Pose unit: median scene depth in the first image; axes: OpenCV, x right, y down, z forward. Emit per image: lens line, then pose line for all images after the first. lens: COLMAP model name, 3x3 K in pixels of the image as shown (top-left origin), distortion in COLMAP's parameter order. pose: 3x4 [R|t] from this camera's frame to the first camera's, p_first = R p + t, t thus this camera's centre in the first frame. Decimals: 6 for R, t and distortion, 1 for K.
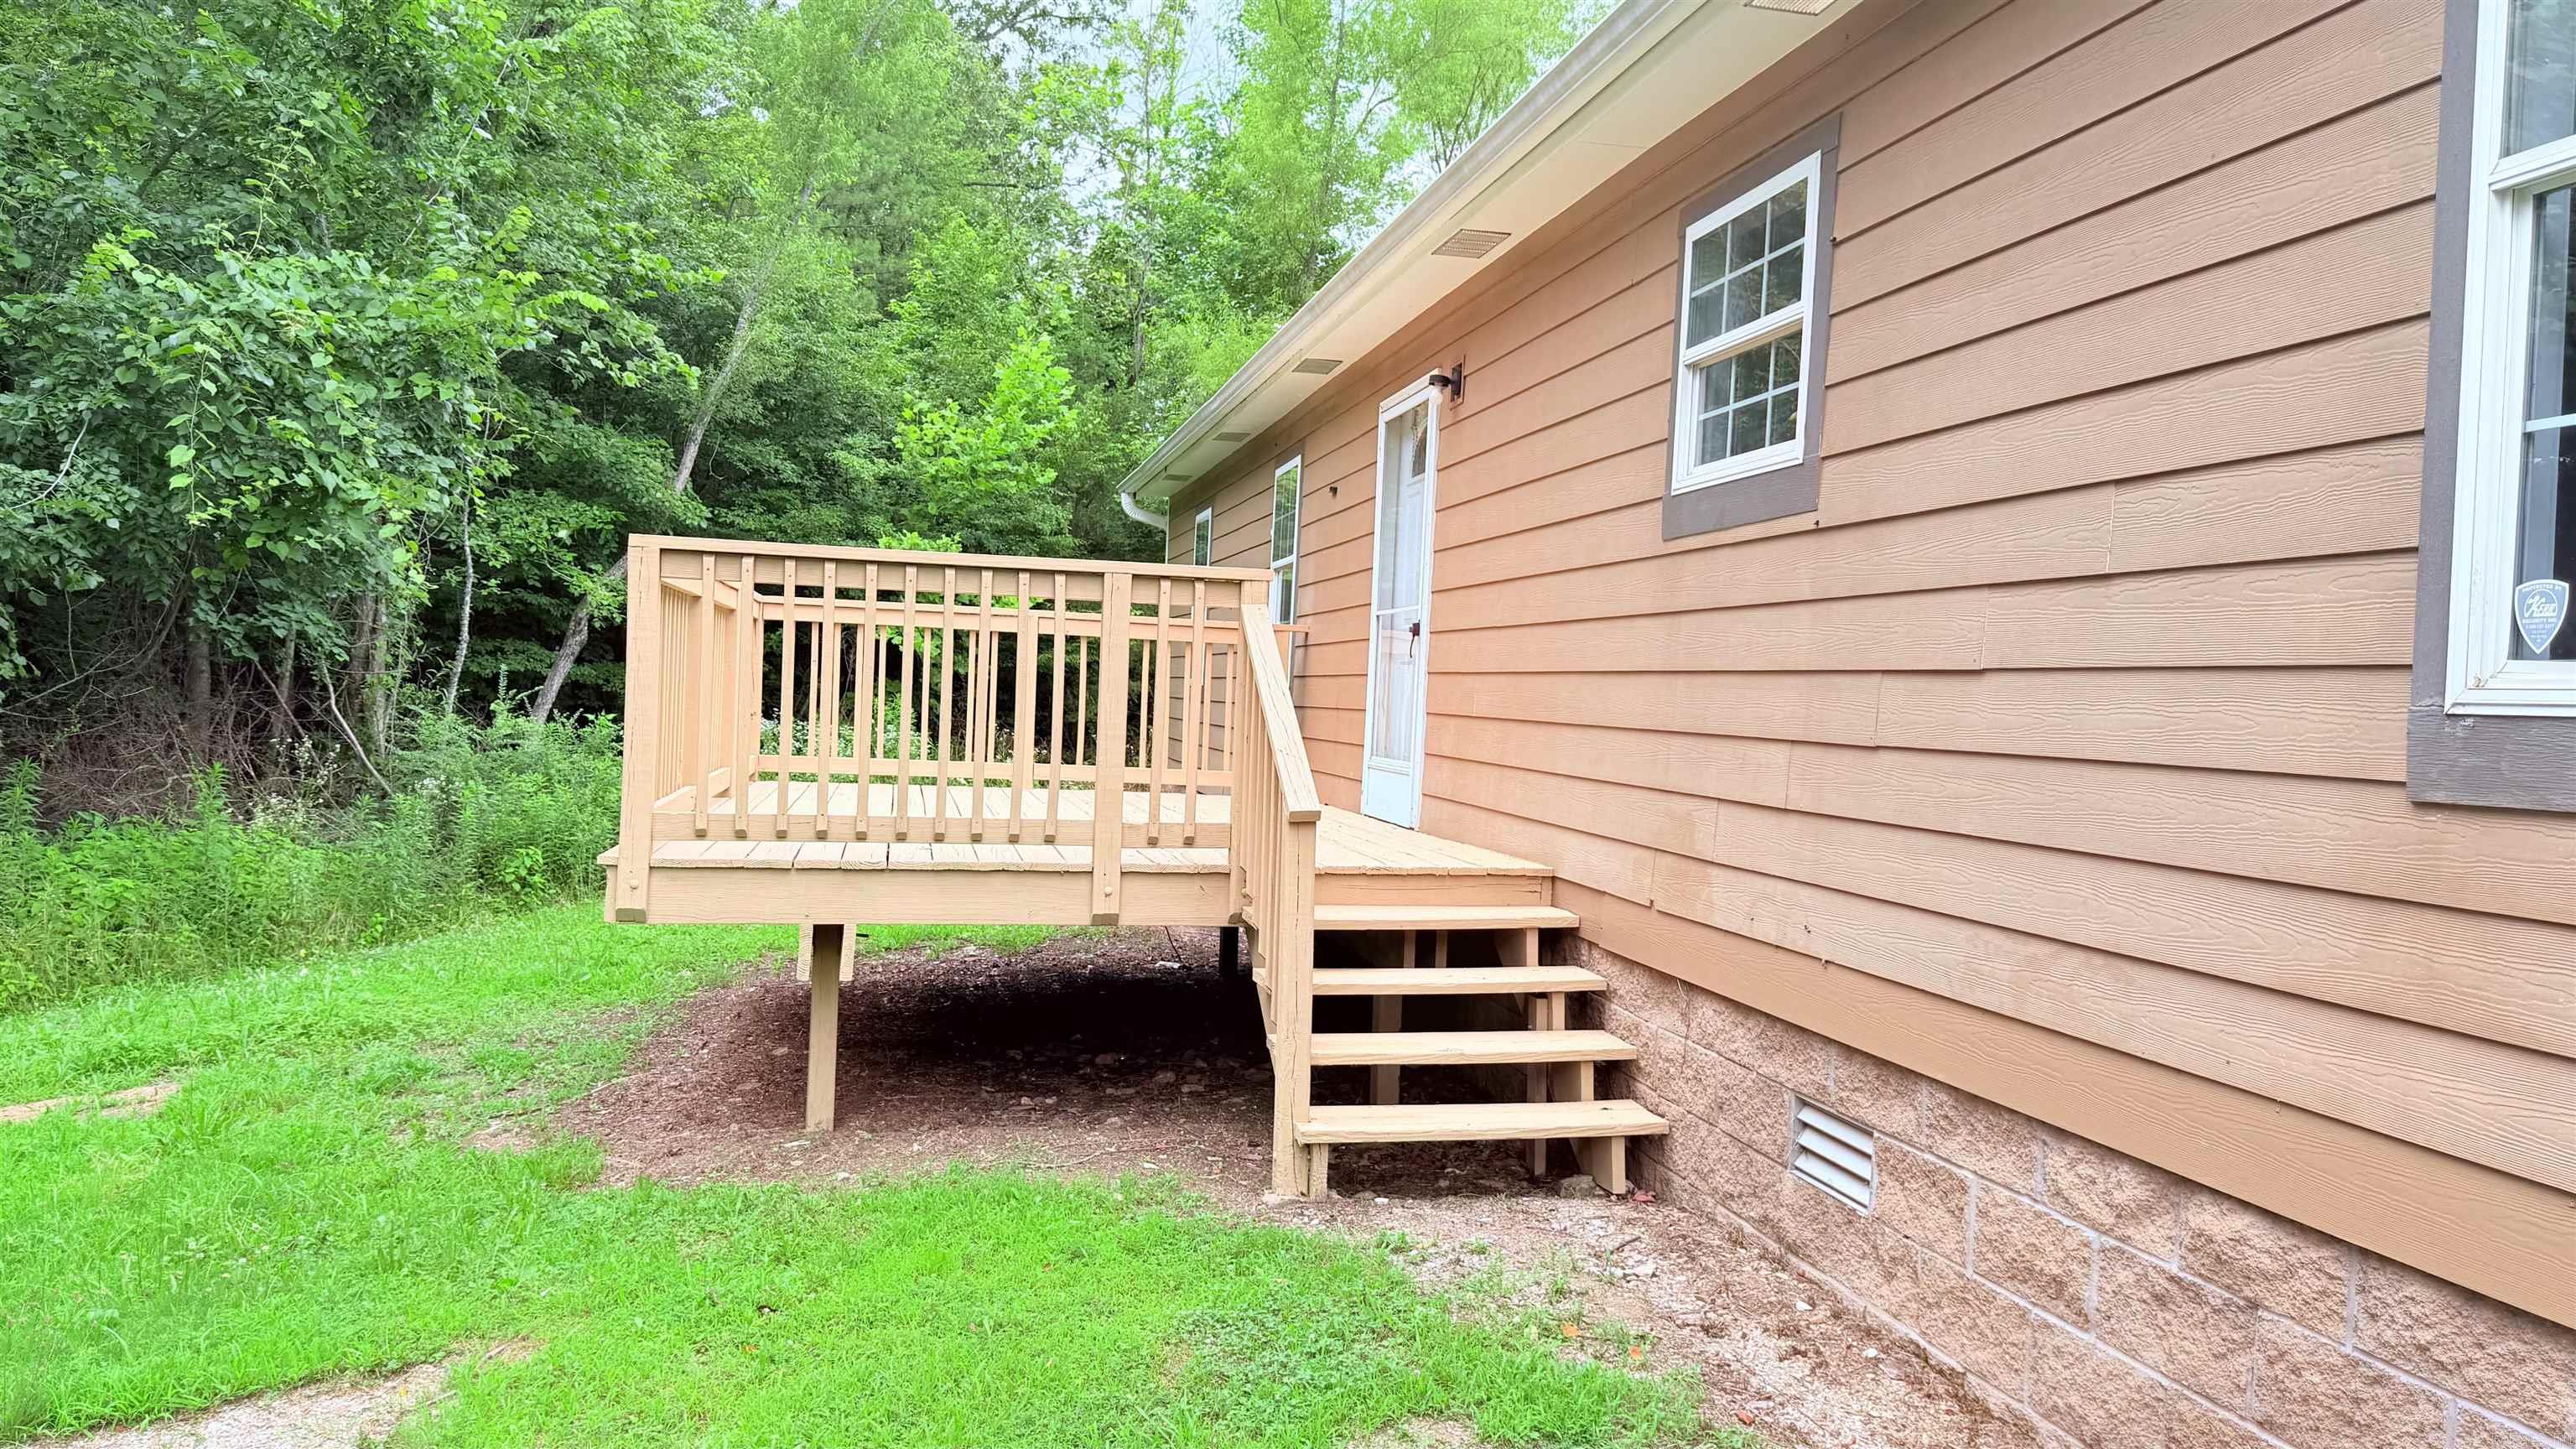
lens RADIAL K [[1804.7, 0, 1302.9], [0, 1804.7, 714.1], [0, 0, 1]] dist [0.152119, -0.266689]
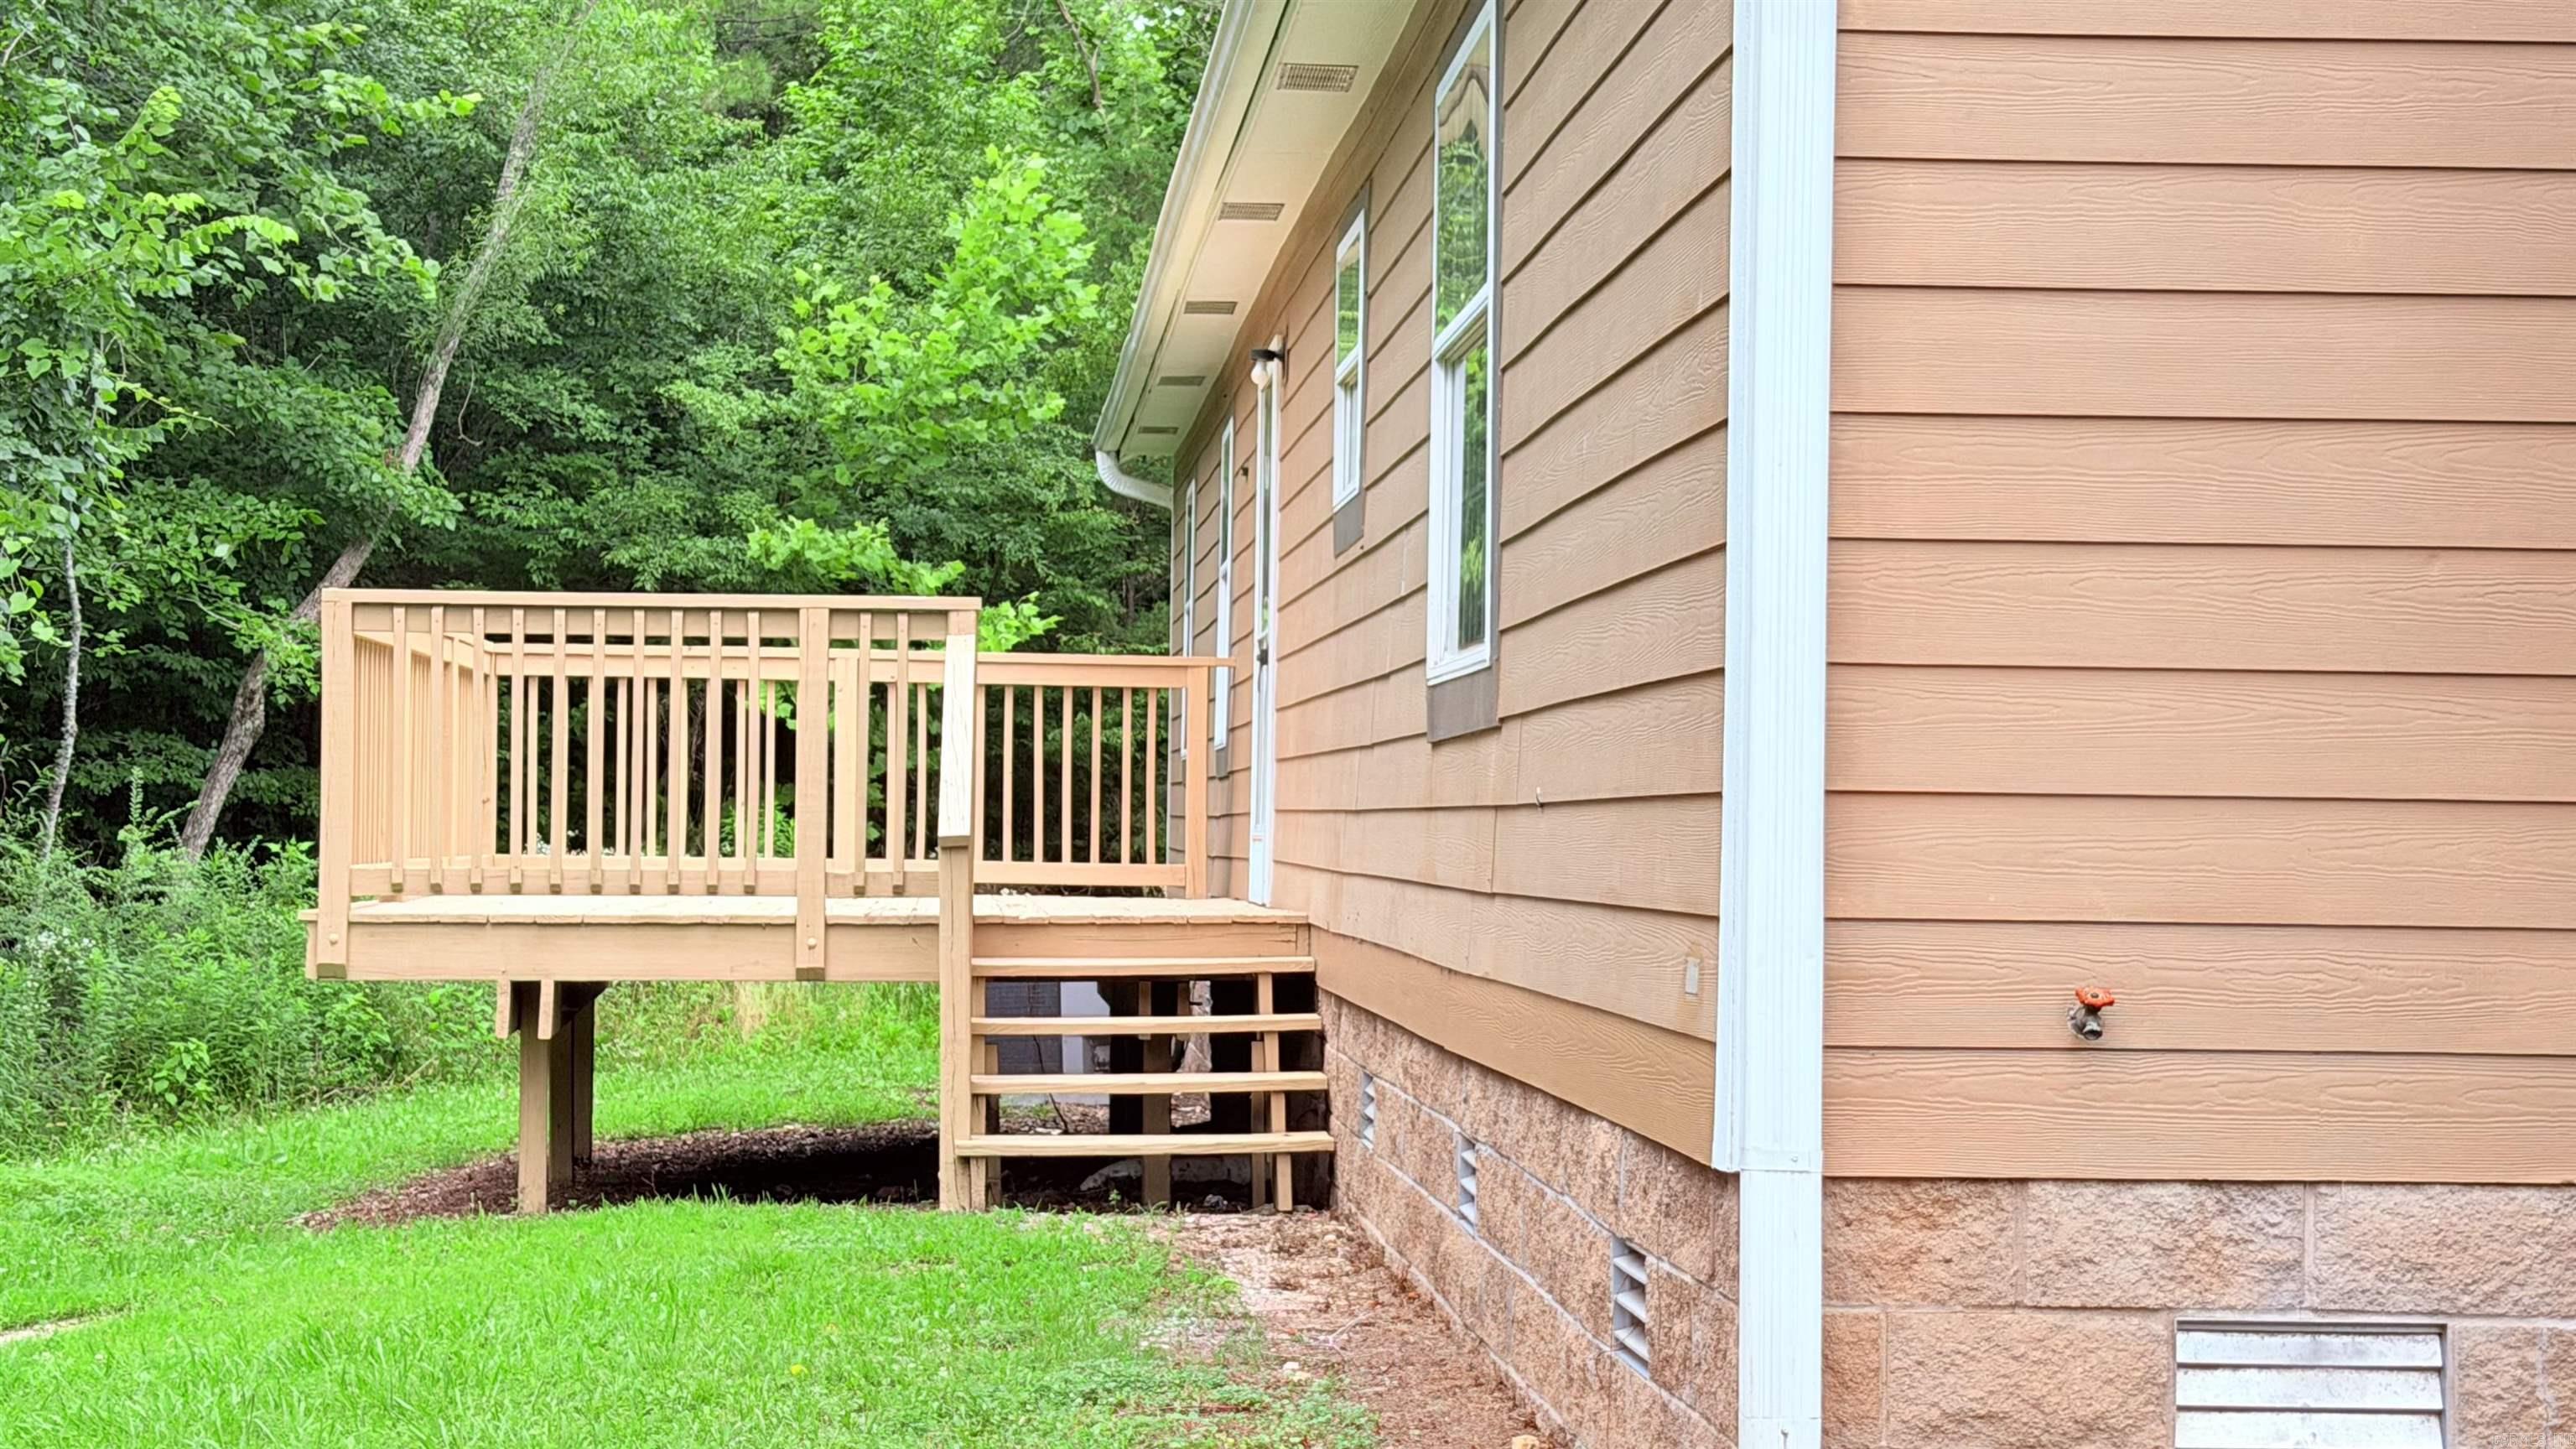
lens RADIAL K [[4443.0, 0, 1288.0], [0, 4443.0, 724.5], [0, 0, 1]] dist [0.138317, 0.117405]
pose [[0.989409, -0.030784, -0.141850, 0.143657], [0.025337, 0.998876, -0.040052, 0.025371], [0.142923, 0.036034, 0.989078, -0.385941]]
